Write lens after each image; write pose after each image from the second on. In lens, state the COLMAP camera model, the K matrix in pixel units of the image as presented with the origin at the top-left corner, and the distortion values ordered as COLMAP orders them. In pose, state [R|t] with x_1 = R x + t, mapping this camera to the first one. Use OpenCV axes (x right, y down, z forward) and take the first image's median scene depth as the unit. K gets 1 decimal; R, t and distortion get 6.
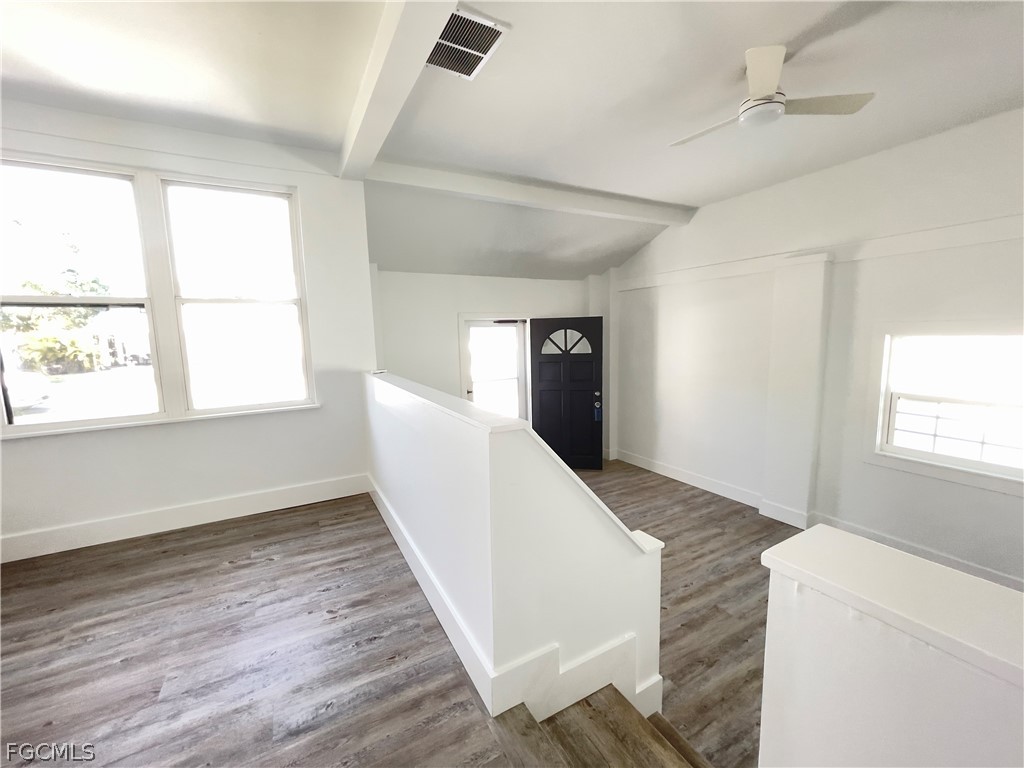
lens RADIAL K [[424.9, 0, 512.0], [0, 424.9, 384.0], [0, 0, 1]] dist [-0.026997, 0.015031]
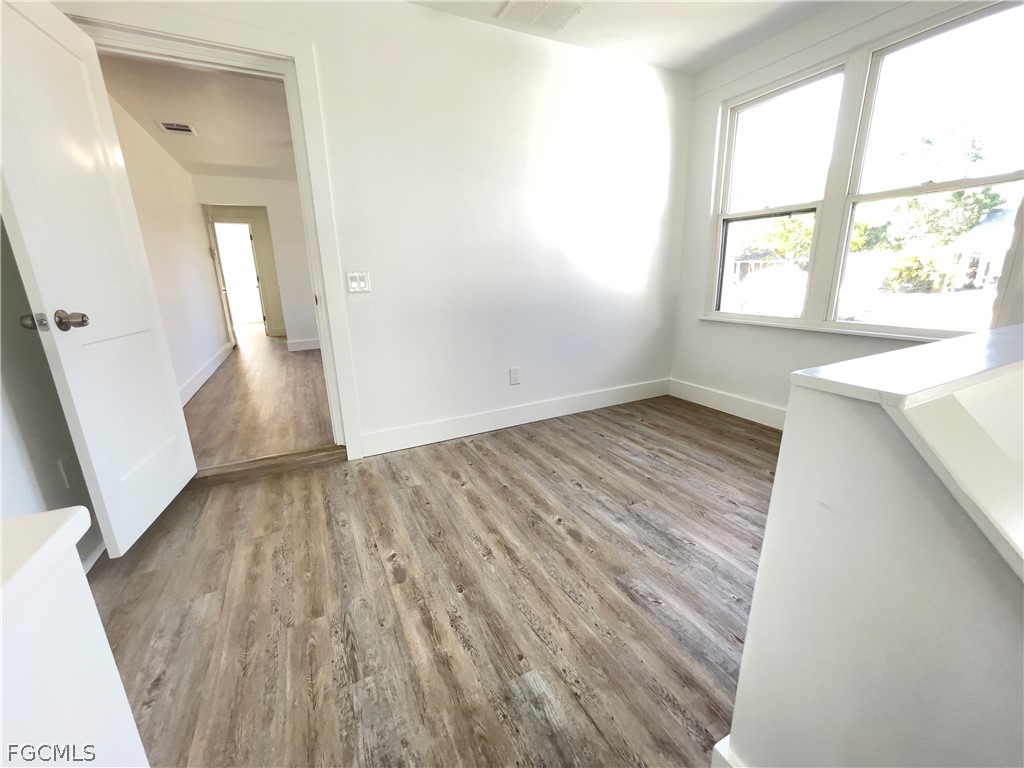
lens RADIAL K [[424.9, 0, 512.0], [0, 424.9, 384.0], [0, 0, 1]] dist [-0.026997, 0.015031]
pose [[-0.041235, 0.277586, -0.959815, 0.265473], [-0.101888, 0.954456, 0.280414, 0.004497], [0.993941, 0.109357, -0.011075, 0.382816]]
